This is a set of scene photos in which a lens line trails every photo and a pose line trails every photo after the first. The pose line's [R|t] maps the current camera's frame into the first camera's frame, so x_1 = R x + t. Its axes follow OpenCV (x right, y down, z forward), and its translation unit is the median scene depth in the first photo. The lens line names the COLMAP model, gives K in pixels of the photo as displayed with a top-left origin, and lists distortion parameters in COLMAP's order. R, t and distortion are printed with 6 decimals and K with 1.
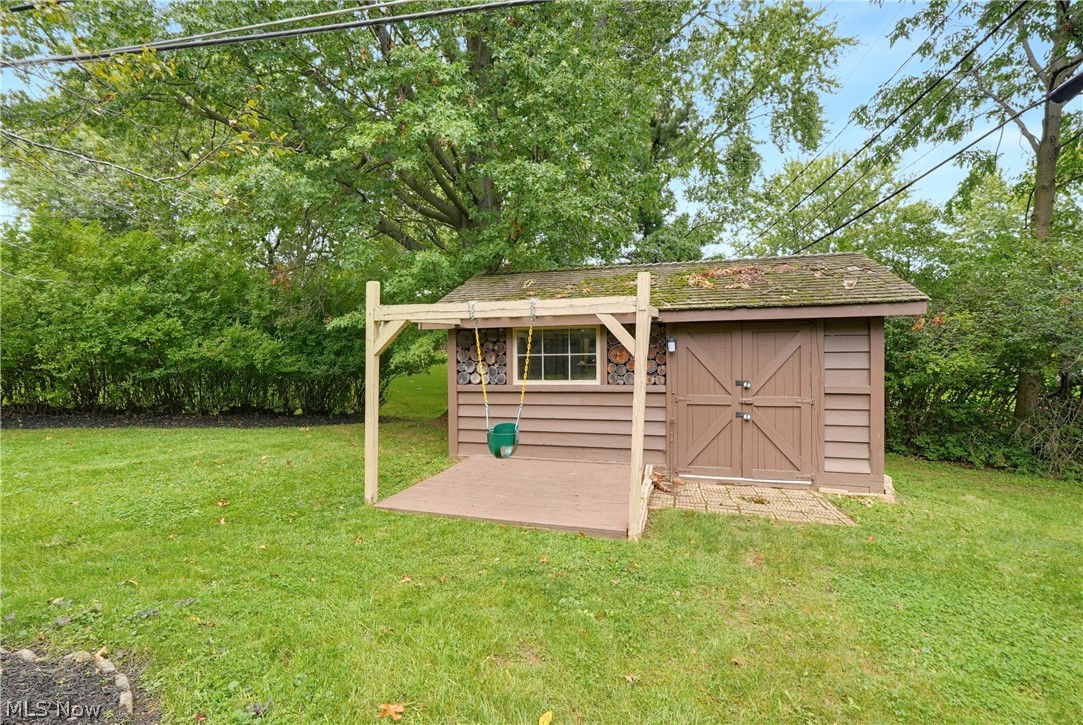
lens RADIAL K [[491.9, 0, 541.6], [0, 491.9, 354.9], [0, 0, 1]] dist [-0.009865, 0.004204]
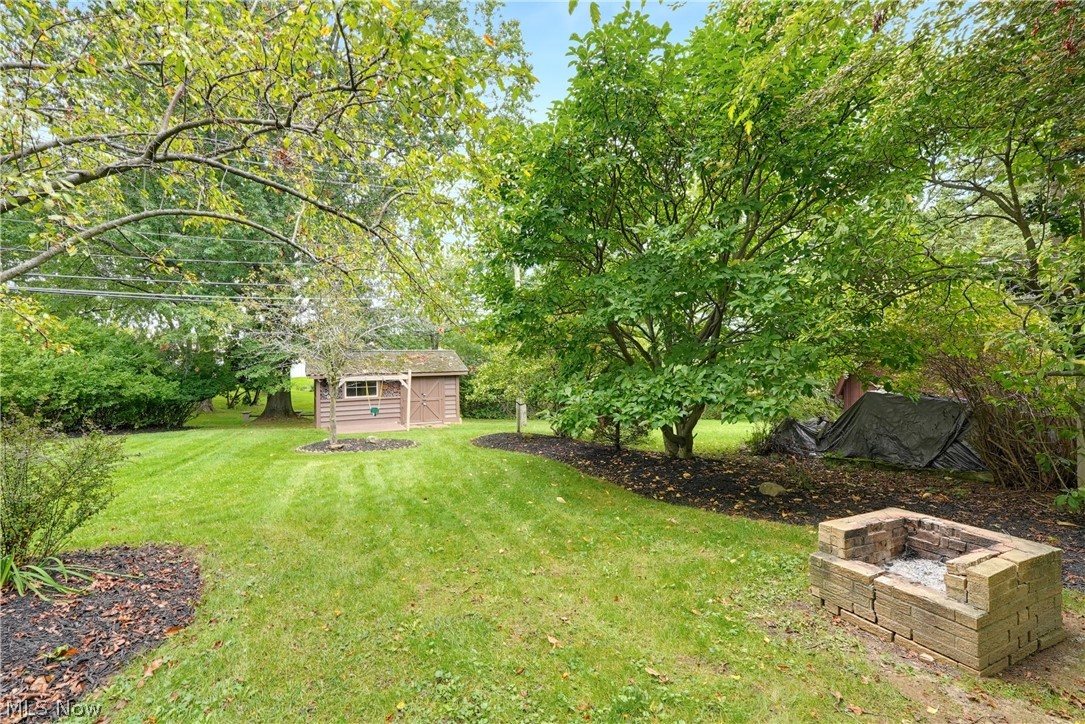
lens RADIAL K [[492.8, 0, 542.3], [0, 492.8, 363.1], [0, 0, 1]] dist [-0.009865, 0.004204]
pose [[0.745089, -0.001810, 0.666963, -1.117887], [0.012700, 0.999854, -0.011474, -0.094947], [-0.666844, 0.017020, 0.745003, -1.864617]]
